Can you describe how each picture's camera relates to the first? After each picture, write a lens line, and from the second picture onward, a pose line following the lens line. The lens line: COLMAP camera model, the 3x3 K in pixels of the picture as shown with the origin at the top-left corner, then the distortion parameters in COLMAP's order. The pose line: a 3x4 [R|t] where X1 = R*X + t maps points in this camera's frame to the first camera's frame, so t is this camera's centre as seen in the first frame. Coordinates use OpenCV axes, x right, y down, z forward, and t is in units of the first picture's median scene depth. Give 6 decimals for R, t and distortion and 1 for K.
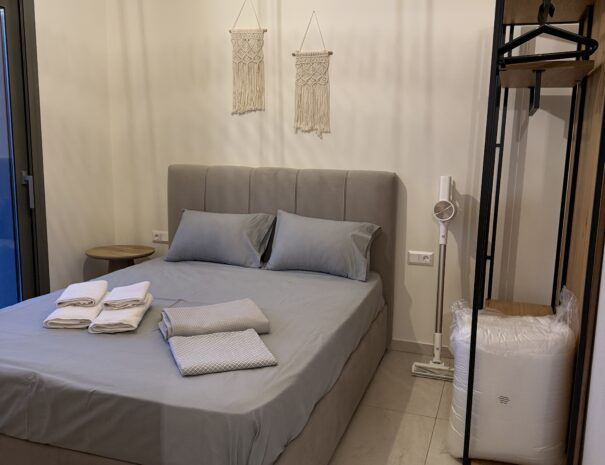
lens RADIAL K [[551.6, 0, 300.7], [0, 551.6, 235.0], [0, 0, 1]] dist [0.135260, 0.000000]
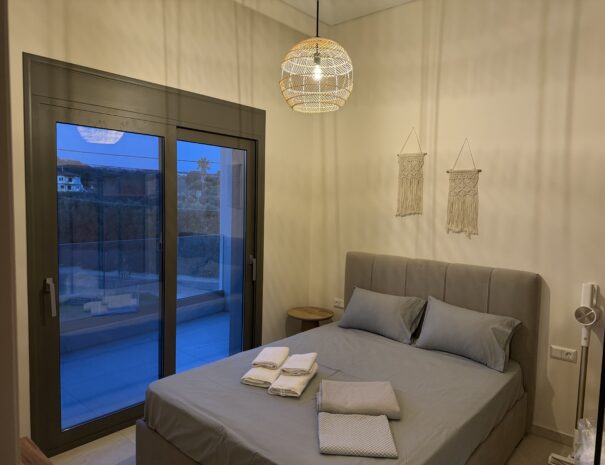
lens RADIAL K [[437.4, 0, 307.0], [0, 437.4, 226.2], [0, 0, 1]] dist [0.022298, -0.030278]
pose [[0.925888, 0.035924, -0.376086, 0.068663], [-0.071000, 0.994277, -0.079821, -0.103771], [0.371067, 0.100608, 0.923140, 0.002940]]
